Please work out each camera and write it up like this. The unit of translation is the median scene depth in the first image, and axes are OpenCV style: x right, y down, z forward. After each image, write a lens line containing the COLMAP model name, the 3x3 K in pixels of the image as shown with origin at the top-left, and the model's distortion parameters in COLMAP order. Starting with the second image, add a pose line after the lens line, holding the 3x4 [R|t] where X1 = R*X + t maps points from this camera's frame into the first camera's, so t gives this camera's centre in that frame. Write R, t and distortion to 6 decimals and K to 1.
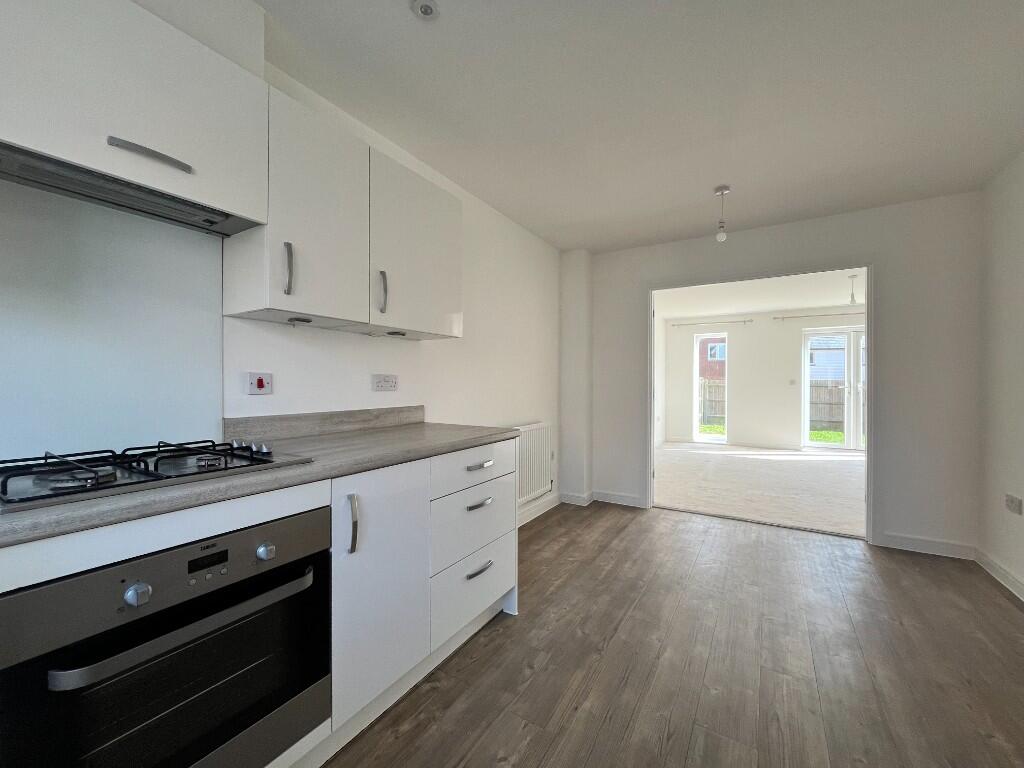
lens RADIAL K [[415.9, 0, 512.0], [0, 415.9, 384.0], [0, 0, 1]] dist [-0.000605, -0.000248]
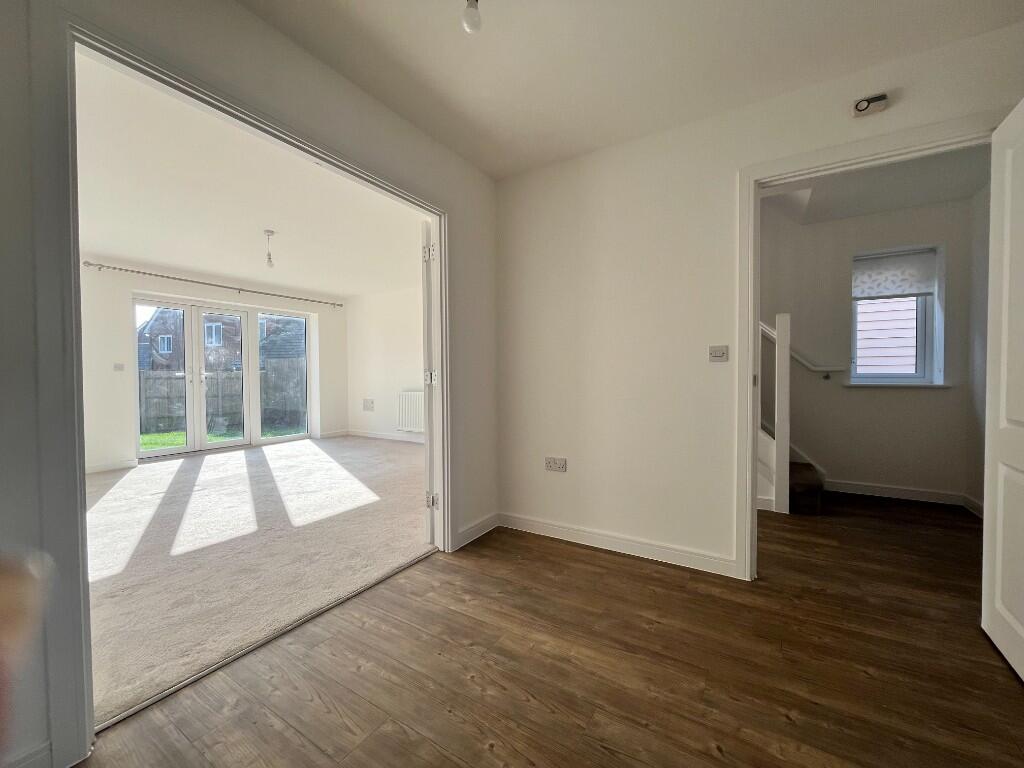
lens RADIAL K [[415.9, 0, 512.0], [0, 415.9, 384.0], [0, 0, 1]] dist [-0.000605, -0.000248]
pose [[0.001979, -0.024343, 0.999702, 0.036456], [0.006552, 0.999683, 0.024329, 0.027734], [-0.999977, 0.006502, 0.002138, 0.908177]]
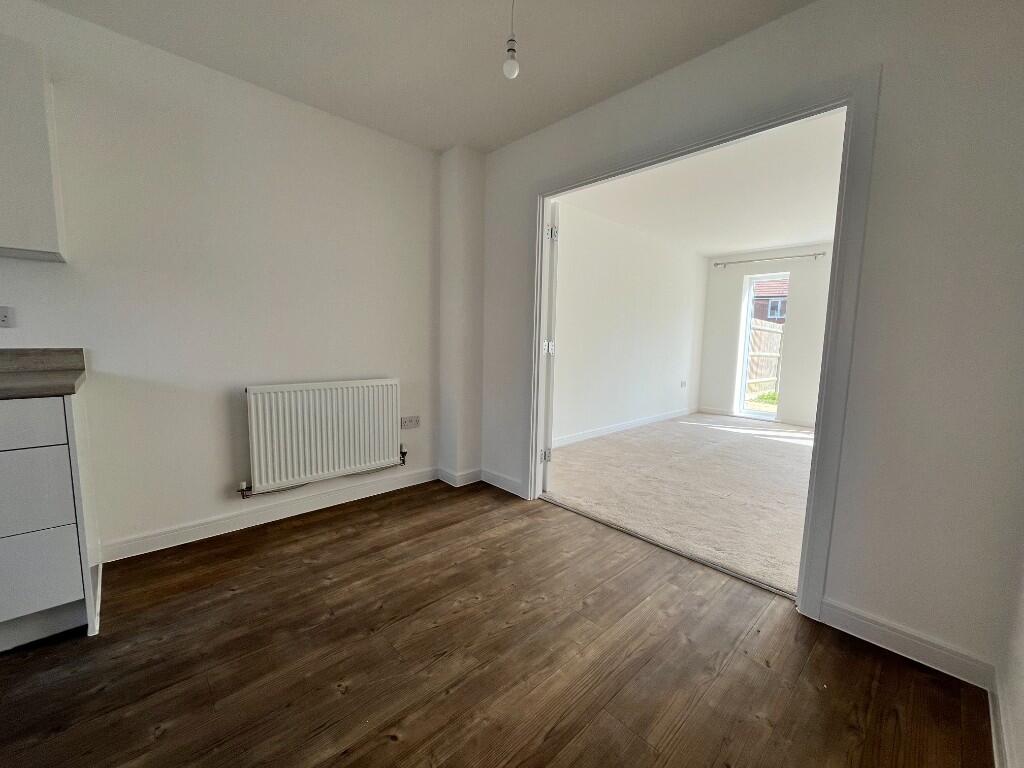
lens RADIAL K [[415.9, 0, 512.0], [0, 415.9, 384.0], [0, 0, 1]] dist [-0.000605, -0.000248]
pose [[0.964758, 0.047654, -0.258788, 0.637823], [-0.020495, 0.994085, 0.106651, 0.014818], [0.262340, -0.097589, 0.960028, 0.382899]]
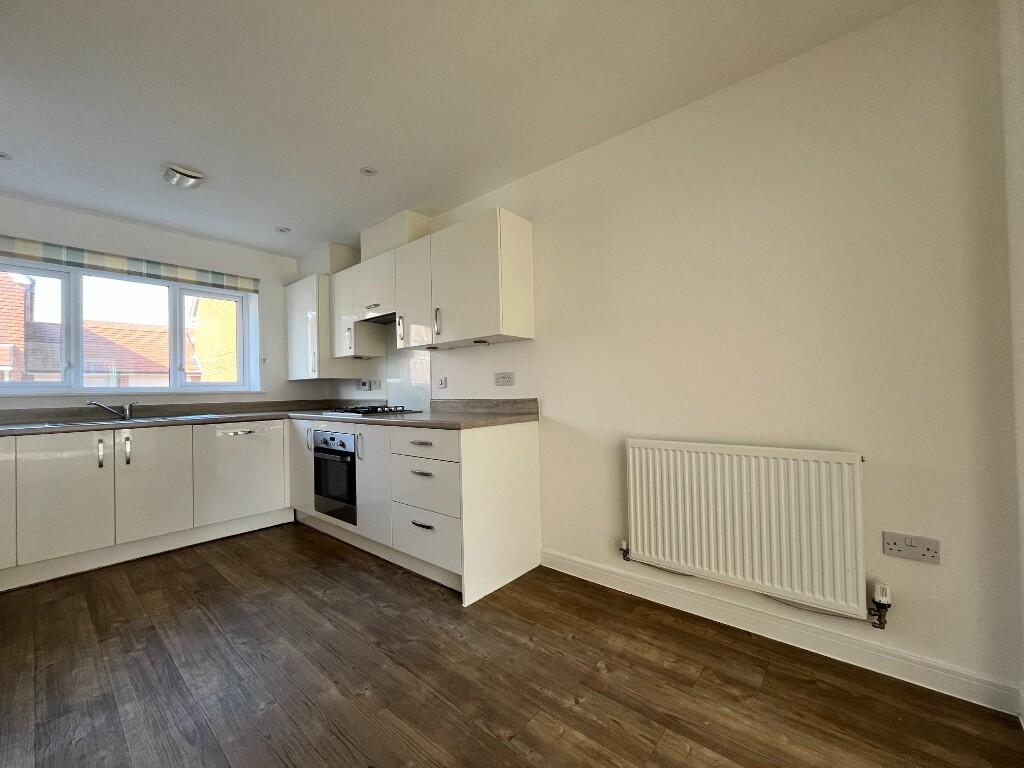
lens RADIAL K [[415.9, 0, 512.0], [0, 415.9, 384.0], [0, 0, 1]] dist [-0.000605, -0.000248]
pose [[-0.159004, -0.013477, -0.987186, 0.709883], [0.019688, 0.999665, -0.016818, 0.025189], [0.987082, -0.022110, -0.158686, 0.919356]]
